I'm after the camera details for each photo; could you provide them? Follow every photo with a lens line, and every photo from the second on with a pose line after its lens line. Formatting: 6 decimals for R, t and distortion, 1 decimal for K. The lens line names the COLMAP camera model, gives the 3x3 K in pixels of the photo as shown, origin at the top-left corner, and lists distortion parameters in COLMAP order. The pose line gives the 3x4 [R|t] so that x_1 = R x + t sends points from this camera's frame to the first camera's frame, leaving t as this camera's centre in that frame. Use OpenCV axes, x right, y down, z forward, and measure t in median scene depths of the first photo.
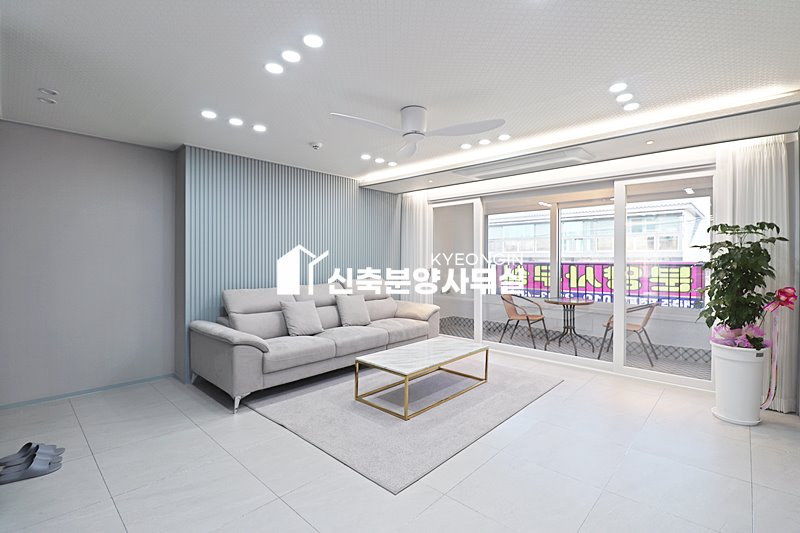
lens RADIAL K [[368.7, 0, 401.7], [0, 368.7, 262.1], [0, 0, 1]] dist [-0.013548, -0.005394]
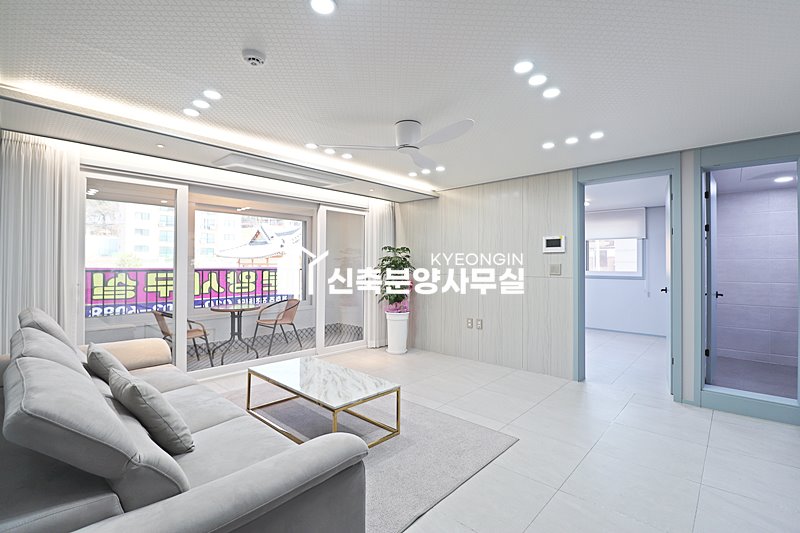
lens RADIAL K [[368.7, 0, 406.0], [0, 368.7, 267.1], [0, 0, 1]] dist [-0.013548, -0.005394]
pose [[-0.009498, -0.012145, 0.999881, -0.500327], [0.000473, 0.999926, 0.012150, -0.014433], [-0.999955, 0.000589, -0.009492, 0.512423]]
